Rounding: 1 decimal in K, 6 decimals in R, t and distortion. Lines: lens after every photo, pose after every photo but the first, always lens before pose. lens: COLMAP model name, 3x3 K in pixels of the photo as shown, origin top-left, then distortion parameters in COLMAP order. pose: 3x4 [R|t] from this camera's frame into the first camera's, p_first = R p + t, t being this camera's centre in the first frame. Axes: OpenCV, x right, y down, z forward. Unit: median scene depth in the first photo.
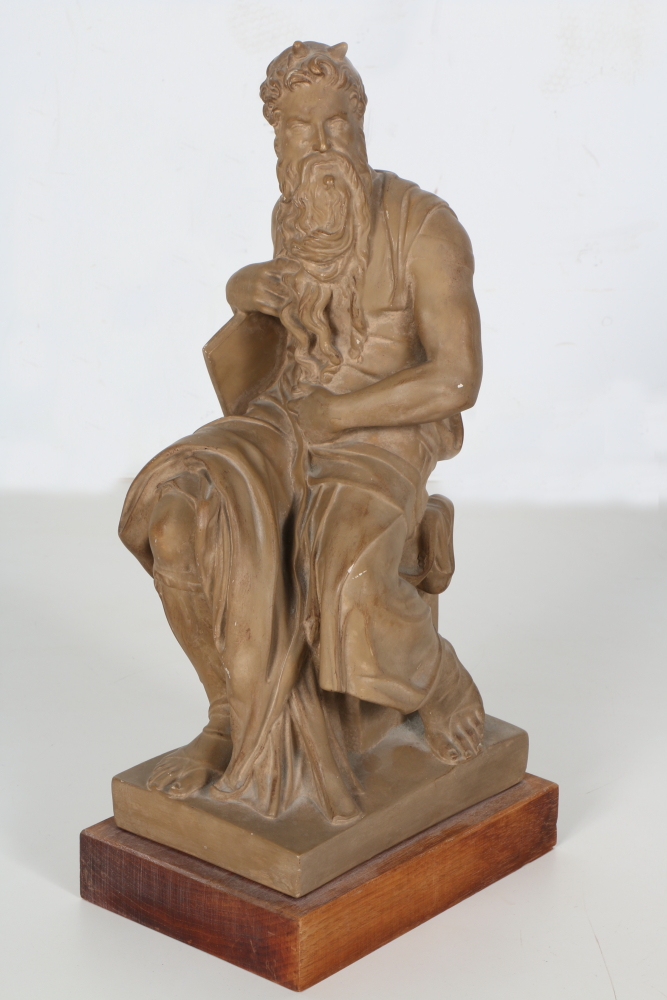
lens RADIAL K [[2506.1, 0, 338.1], [0, 2506.1, 499.8], [0, 0, 1]] dist [0.445975, 0.000000]
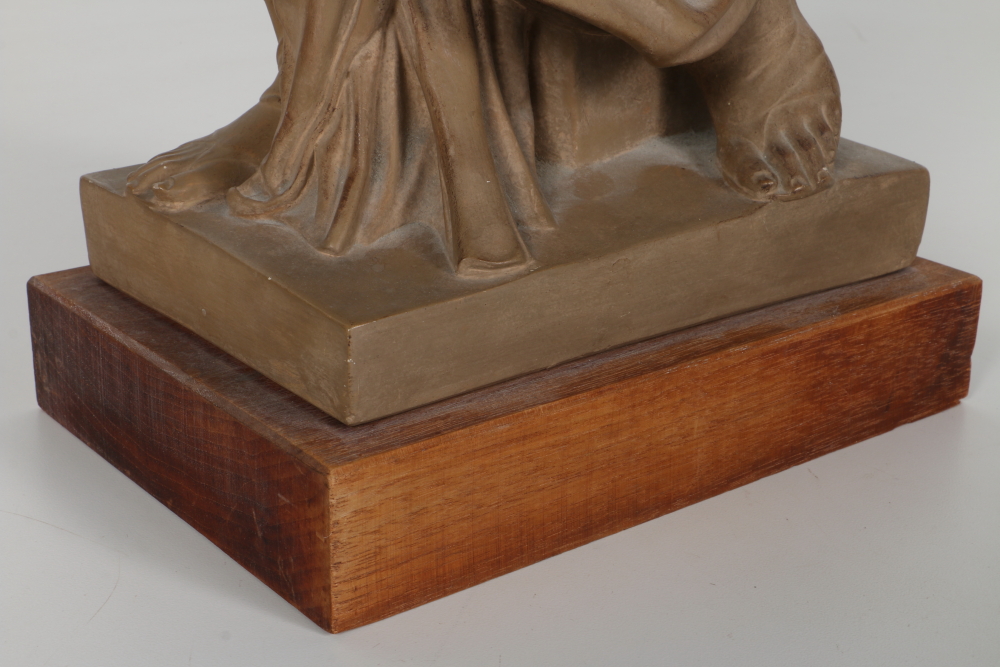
lens RADIAL K [[1612.1, 0, 500.0], [0, 1612.1, 328.4], [0, 0, 1]] dist [0.060563, 0.000000]
pose [[0.979038, 0.072485, -0.190345, 0.059317], [-0.063805, 0.996640, 0.051350, 0.121198], [0.193427, -0.038129, 0.980373, 0.713656]]
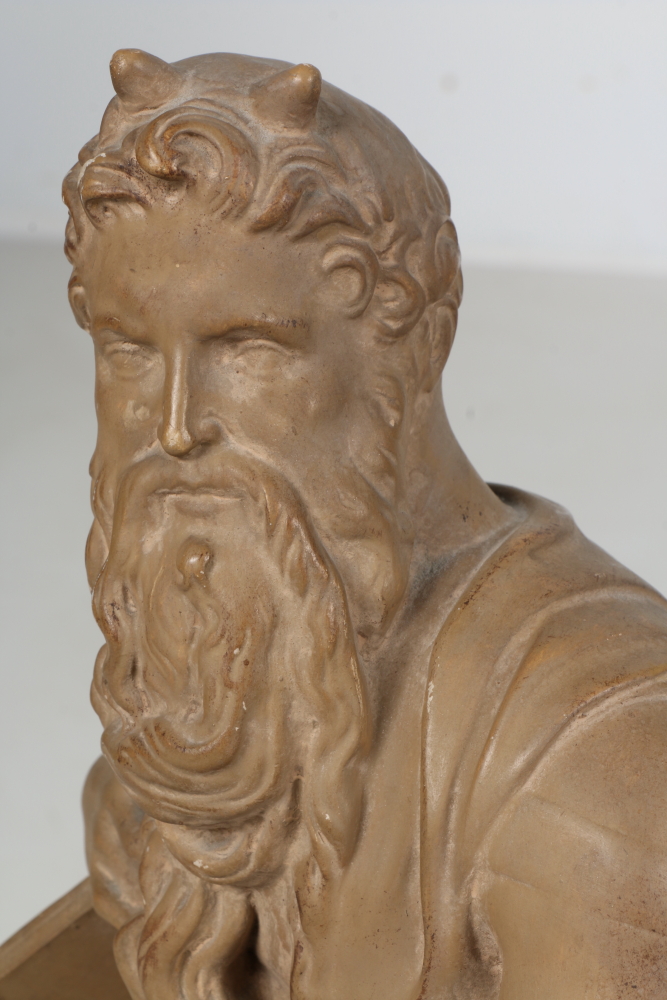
lens RADIAL K [[2565.3, 0, 334.6], [0, 2565.3, 497.5], [0, 0, 1]] dist [0.194519, 0.000000]
pose [[0.891556, 0.140551, -0.430549, 0.125980], [-0.134604, 0.989903, 0.044419, -0.144553], [0.432445, 0.018352, 0.901473, 0.741787]]
